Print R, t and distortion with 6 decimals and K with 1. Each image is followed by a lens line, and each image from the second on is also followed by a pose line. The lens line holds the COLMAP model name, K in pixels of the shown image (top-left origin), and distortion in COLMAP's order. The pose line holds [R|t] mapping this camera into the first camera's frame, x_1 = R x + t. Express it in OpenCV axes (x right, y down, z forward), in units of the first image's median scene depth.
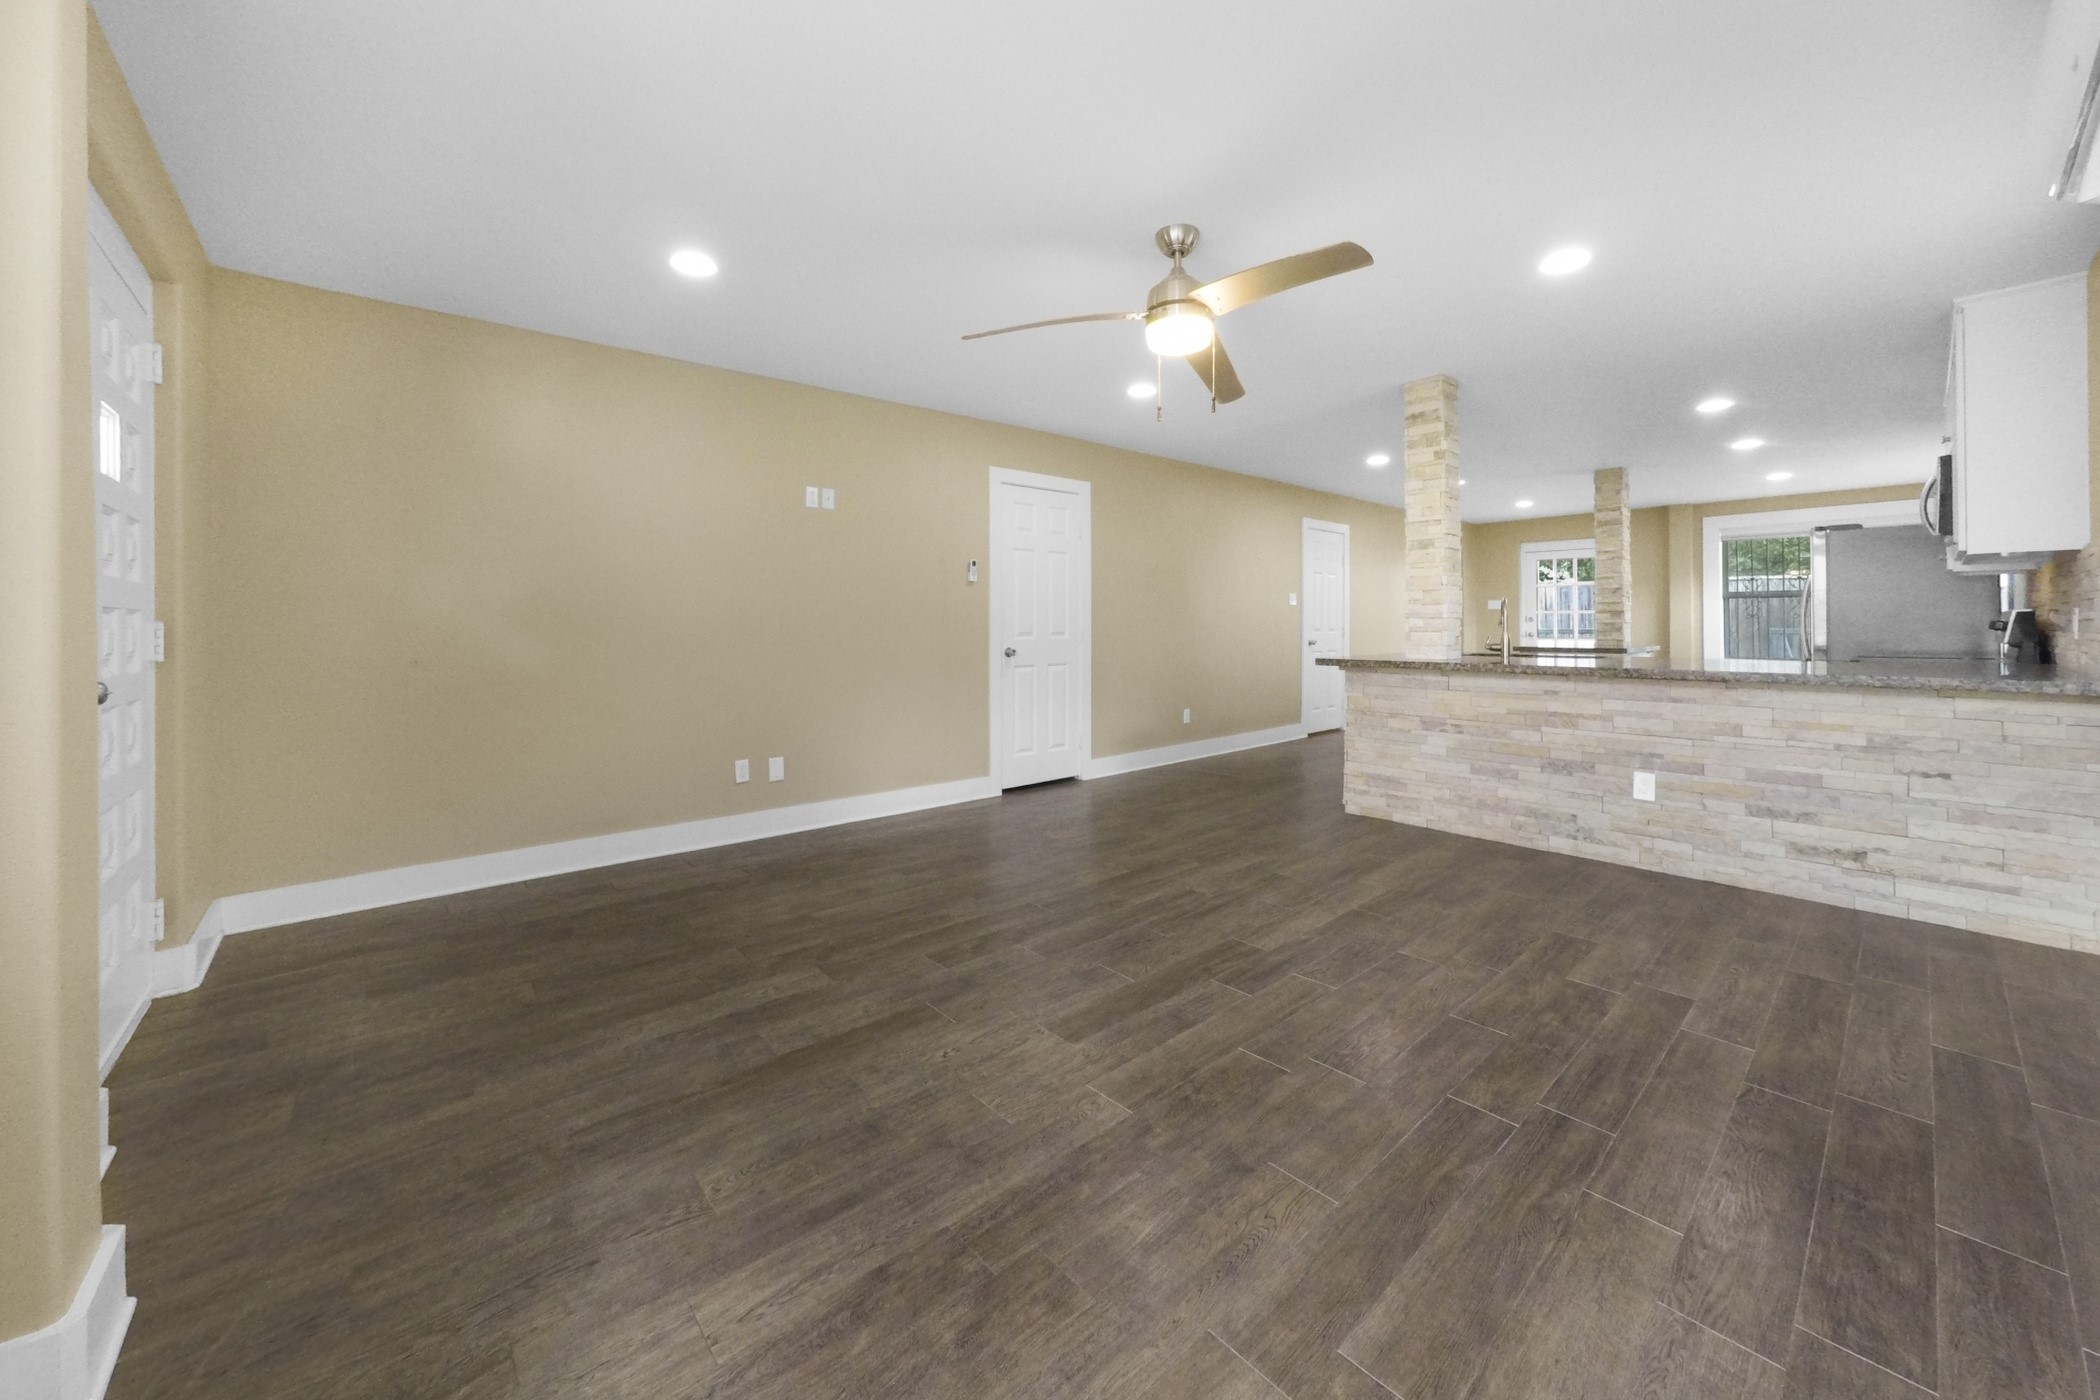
lens RADIAL K [[783.1, 0, 1083.5], [0, 783.1, 629.9], [0, 0, 1]] dist [-0.005474, 0.002796]
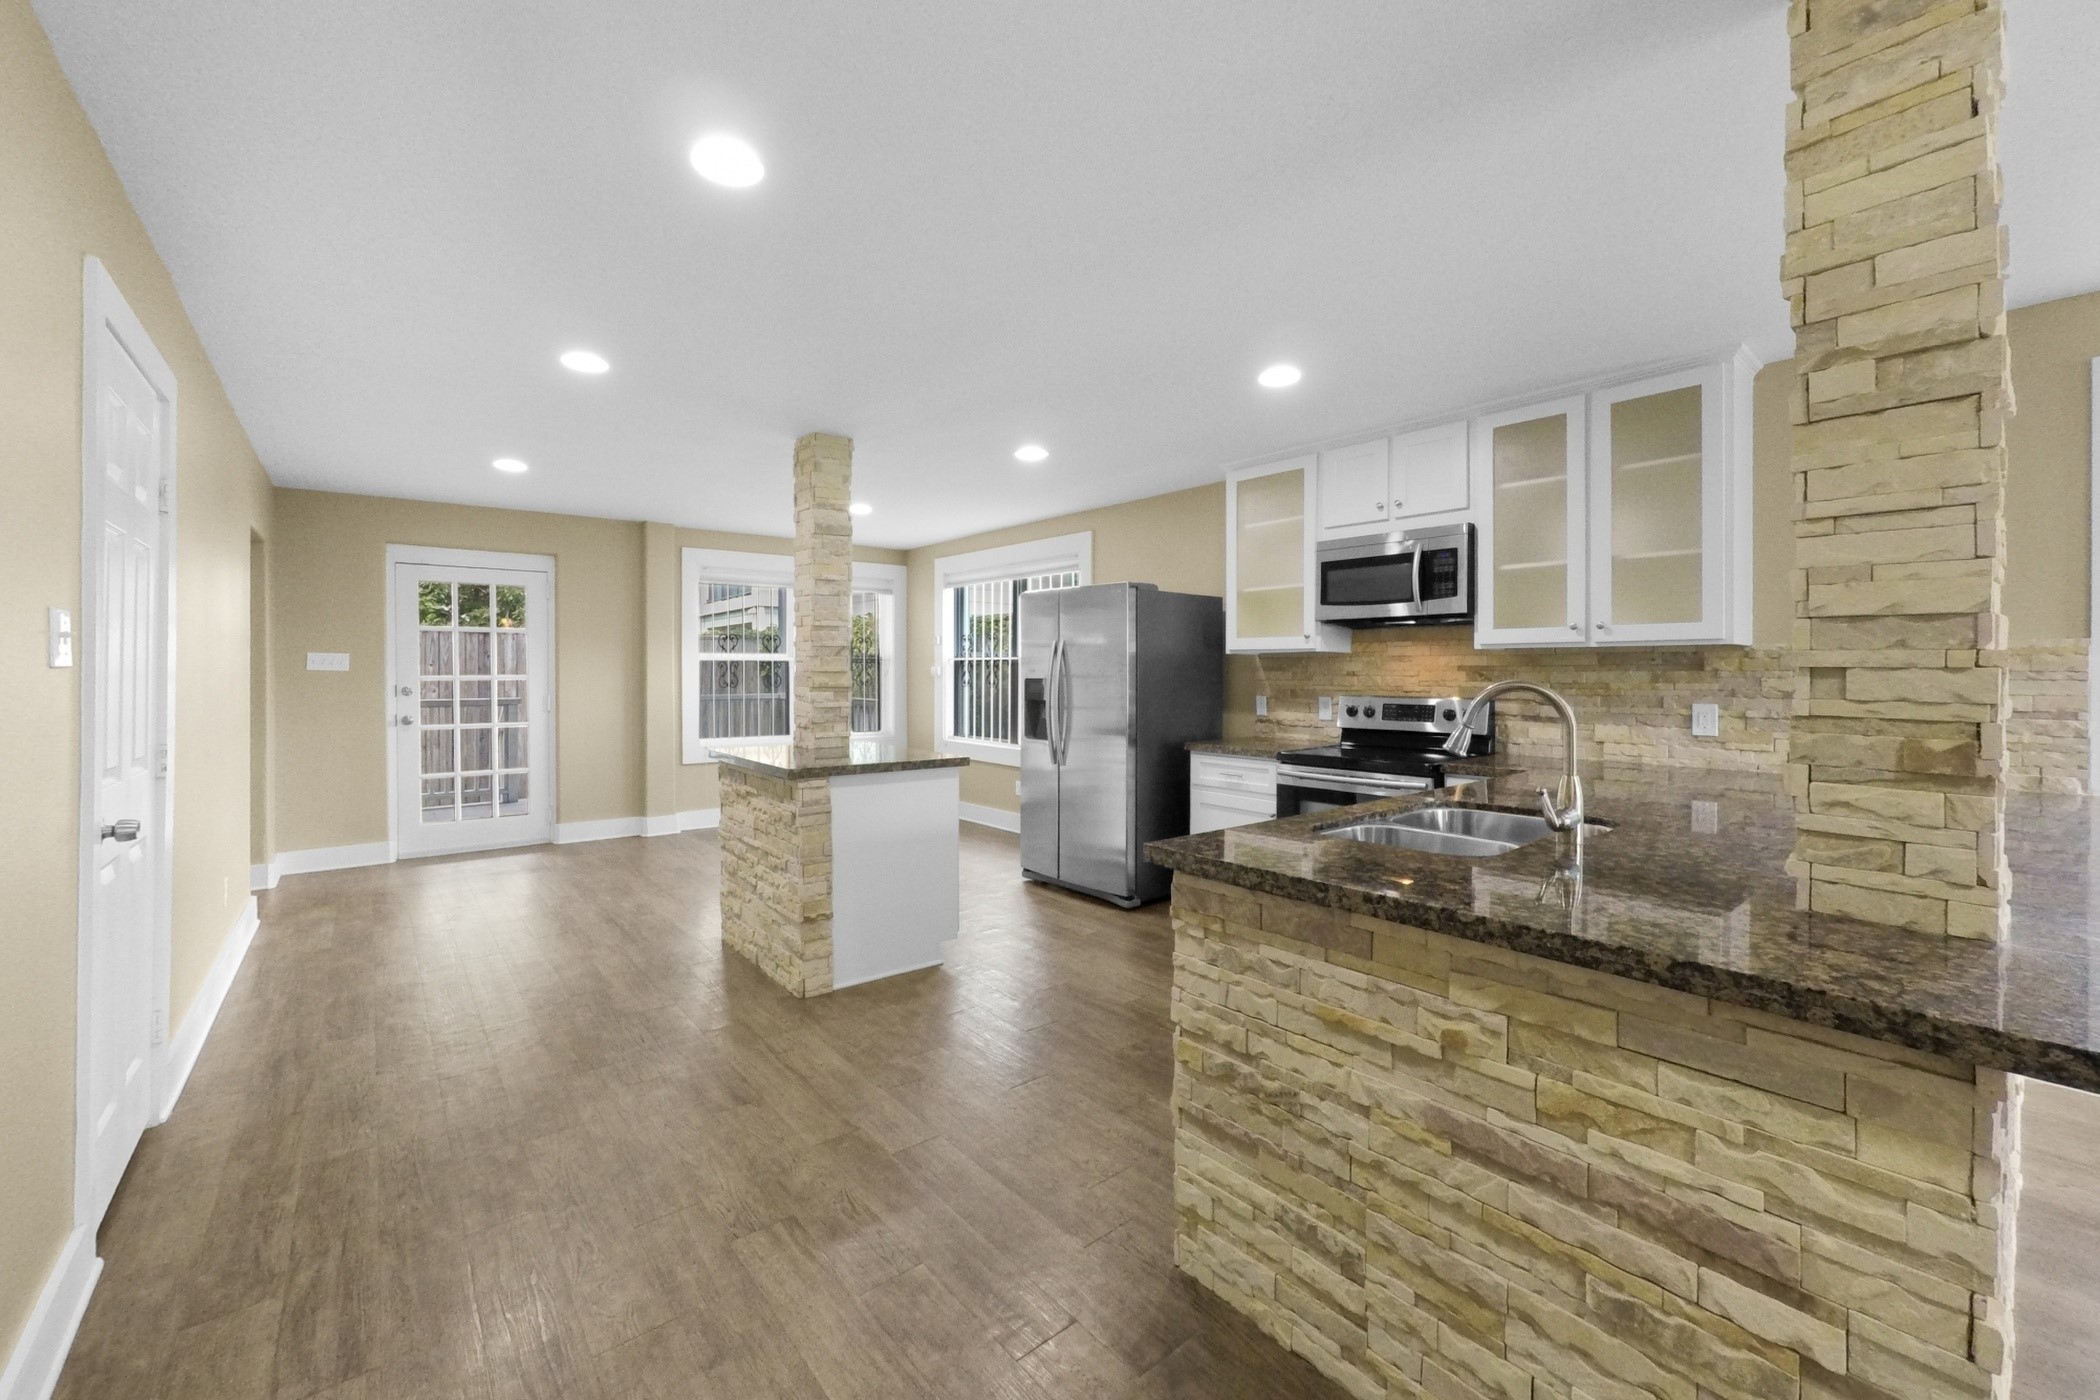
lens RADIAL K [[818.9, 0, 1053.9], [0, 818.9, 686.0], [0, 0, 1]] dist [-0.017120, 0.000786]
pose [[0.044596, -0.007511, 0.998977, 0.154733], [0.002996, 0.999968, 0.007384, -0.051178], [-0.999001, 0.002664, 0.044617, 1.415517]]
